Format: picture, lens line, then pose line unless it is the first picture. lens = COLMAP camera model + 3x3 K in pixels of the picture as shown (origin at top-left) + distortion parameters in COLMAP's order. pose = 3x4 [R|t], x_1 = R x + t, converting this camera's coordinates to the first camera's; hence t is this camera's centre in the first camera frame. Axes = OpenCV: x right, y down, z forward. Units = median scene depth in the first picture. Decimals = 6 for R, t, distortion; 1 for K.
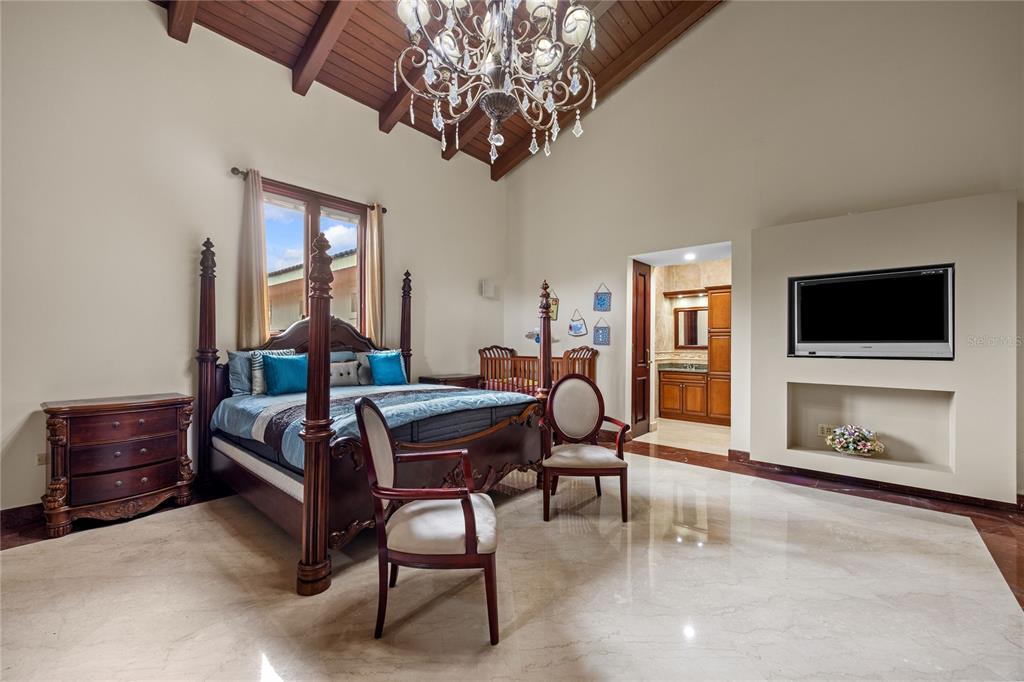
lens RADIAL K [[412.0, 0, 512.0], [0, 412.0, 341.0], [0, 0, 1]] dist [0.000071, -0.000001]
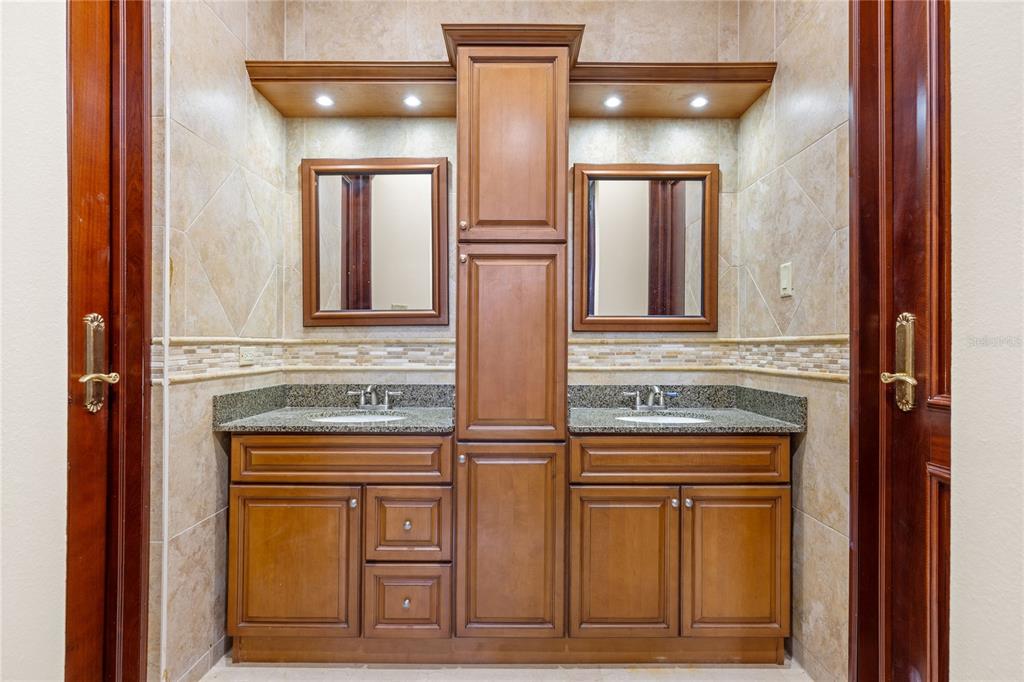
lens RADIAL K [[592.2, 0, 512.0], [0, 592.2, 341.0], [0, 0, 1]] dist [-0.000107, -0.000029]
pose [[0.749472, -0.002128, 0.662032, 0.264719], [-0.001068, 0.999990, 0.004423, 0.028185], [-0.662035, -0.004022, 0.749462, 0.680230]]
